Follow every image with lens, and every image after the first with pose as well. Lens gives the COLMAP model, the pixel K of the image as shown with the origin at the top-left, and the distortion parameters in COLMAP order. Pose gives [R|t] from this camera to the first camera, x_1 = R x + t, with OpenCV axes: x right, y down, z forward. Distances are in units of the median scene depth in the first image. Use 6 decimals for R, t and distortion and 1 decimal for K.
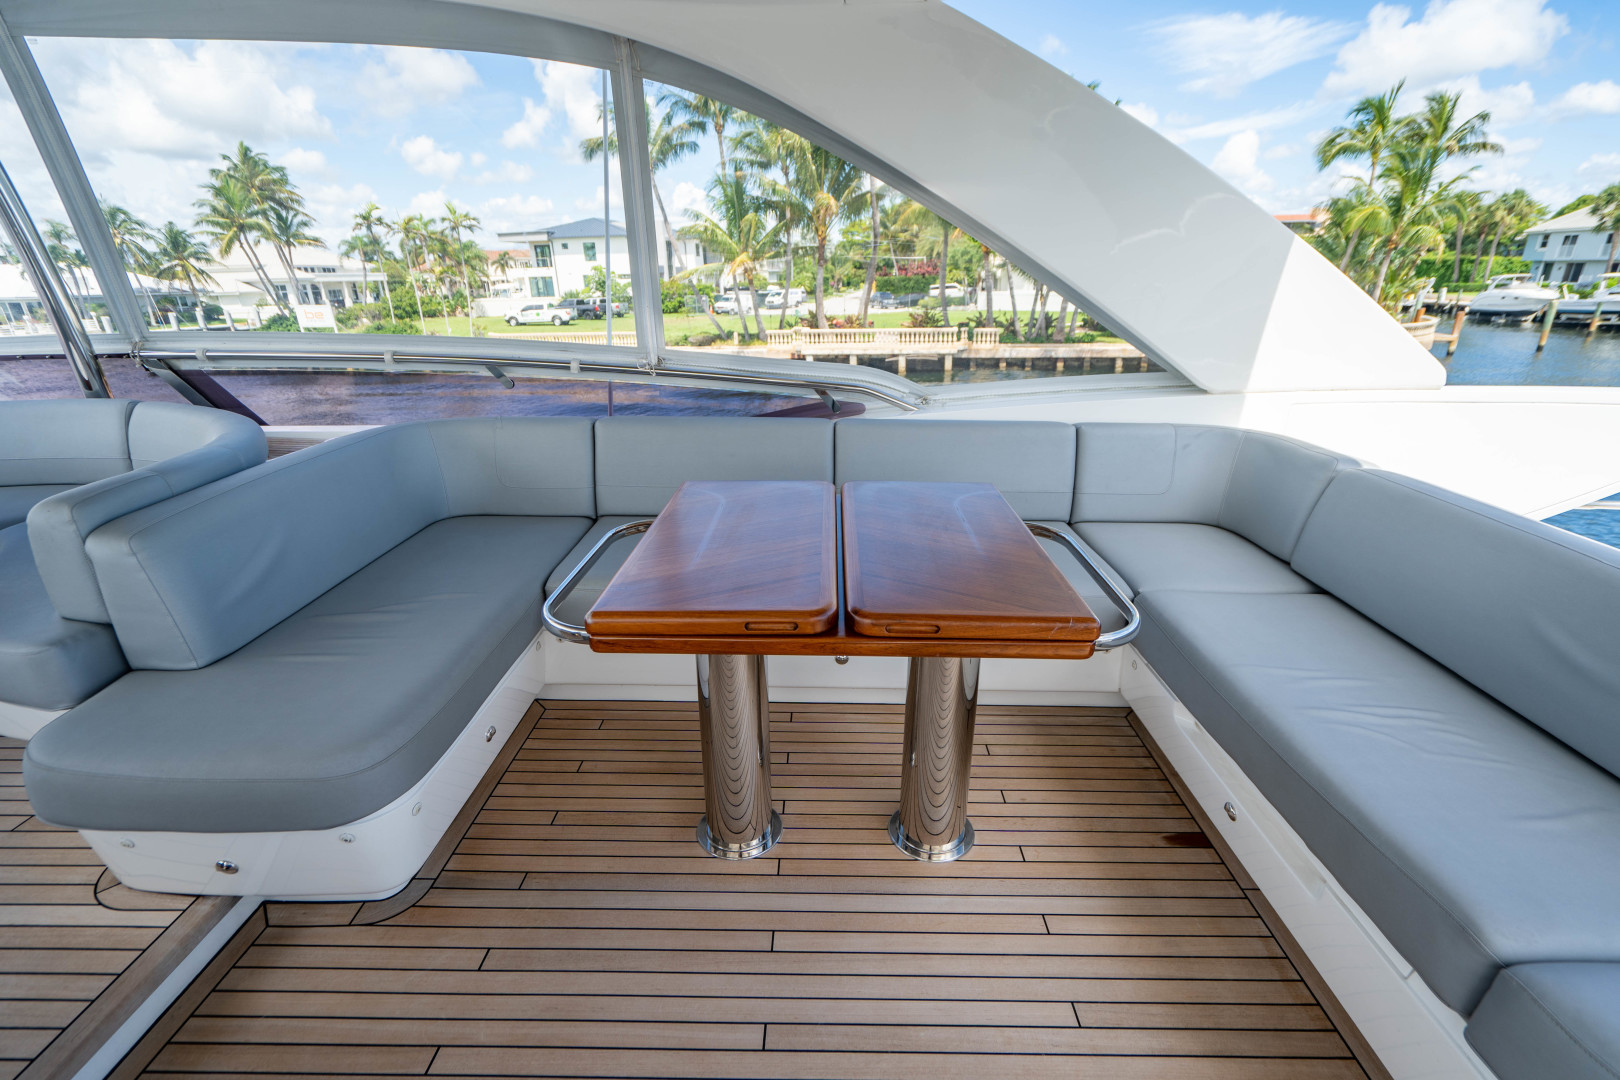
lens RADIAL K [[757.6, 0, 809.5], [0, 757.6, 556.4], [0, 0, 1]] dist [0.013647, 0.000760]
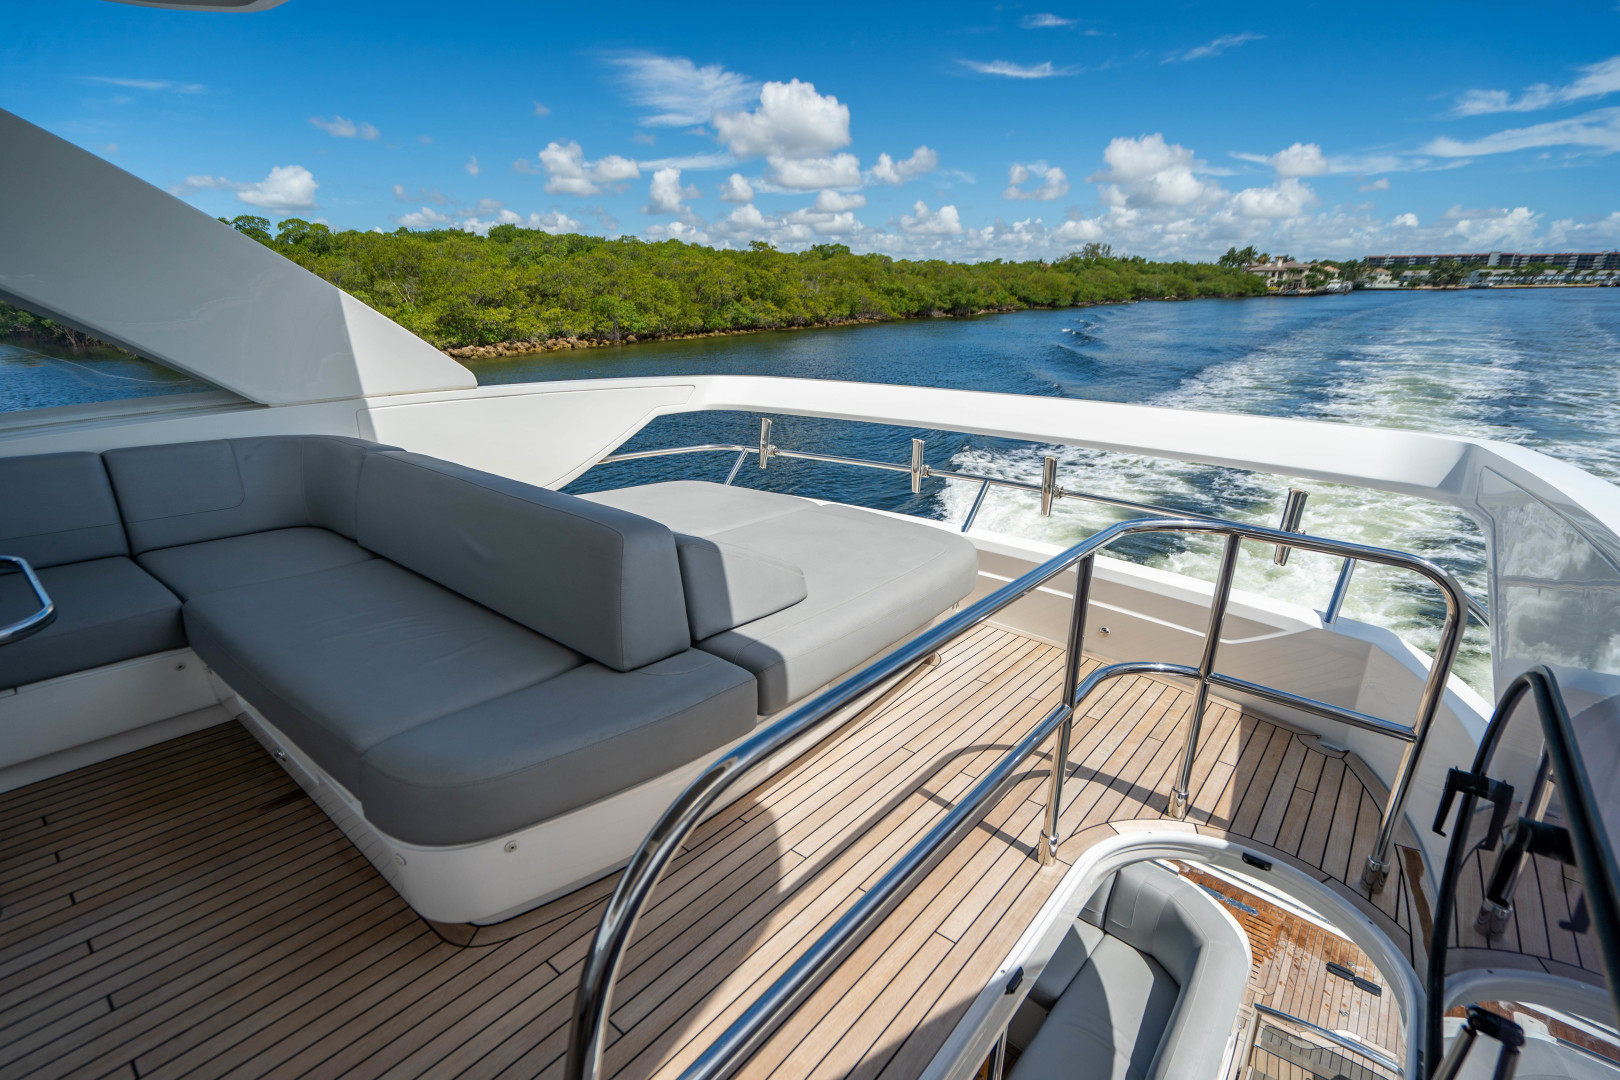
lens RADIAL K [[757.6, 0, 809.5], [0, 757.6, 556.4], [0, 0, 1]] dist [0.013647, 0.000760]
pose [[0.623242, -0.241187, 0.743908, 0.171634], [0.271551, 0.958807, 0.083357, 0.109468], [-0.733369, 0.150057, 0.663063, -0.242524]]
